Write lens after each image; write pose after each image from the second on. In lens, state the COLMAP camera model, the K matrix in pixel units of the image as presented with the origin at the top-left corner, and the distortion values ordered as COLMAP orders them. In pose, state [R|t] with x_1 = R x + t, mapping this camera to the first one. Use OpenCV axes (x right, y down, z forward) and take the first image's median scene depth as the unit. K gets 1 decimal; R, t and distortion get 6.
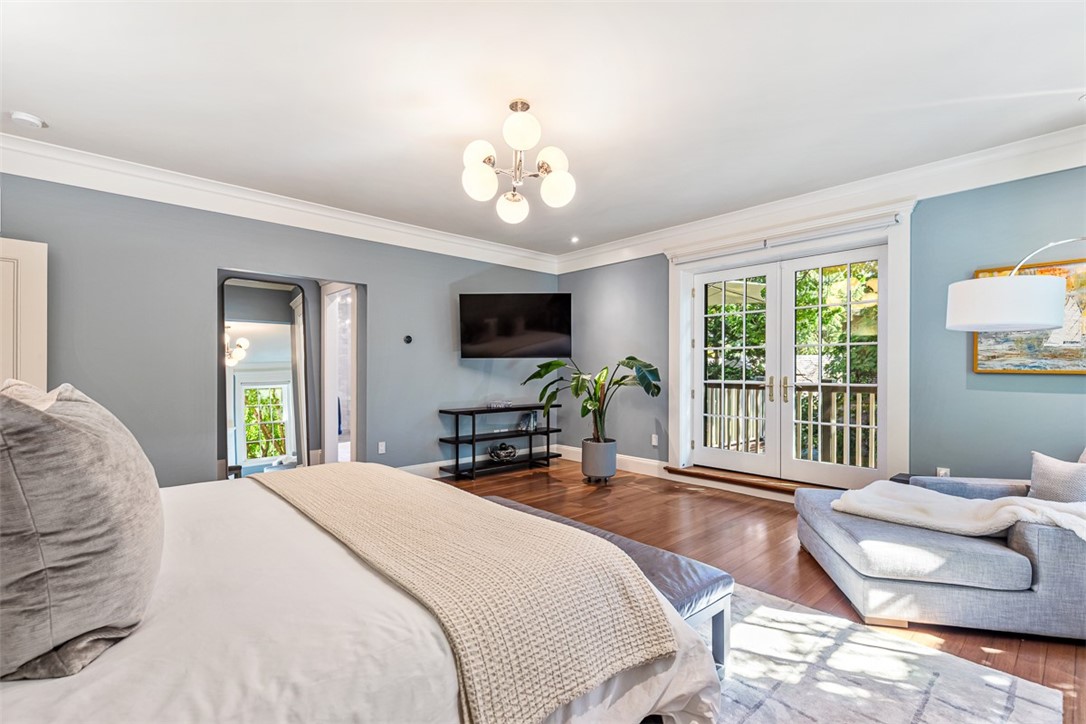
lens RADIAL K [[491.4, 0, 546.6], [0, 491.4, 360.1], [0, 0, 1]] dist [0.002723, -0.000969]
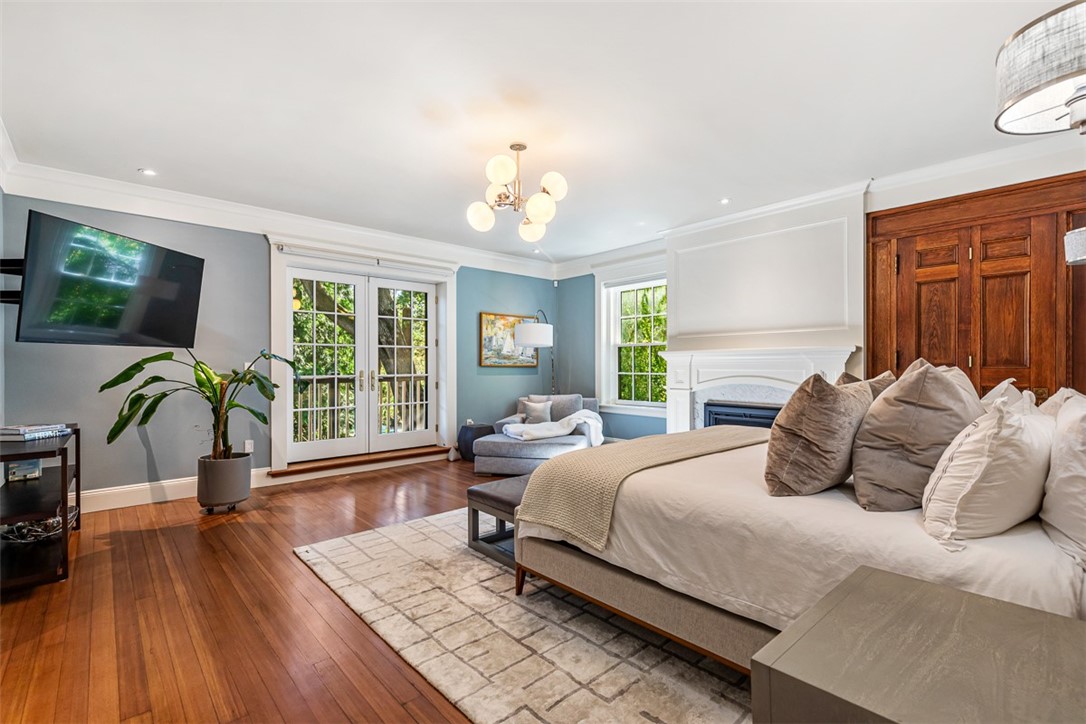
lens RADIAL K [[491.4, 0, 546.5], [0, 491.4, 366.0], [0, 0, 1]] dist [0.002723, -0.000969]
pose [[-0.009008, -0.008169, 0.999926, -0.751114], [-0.018278, 0.999801, 0.008003, 0.003636], [-0.999792, -0.018205, -0.009155, 0.557524]]
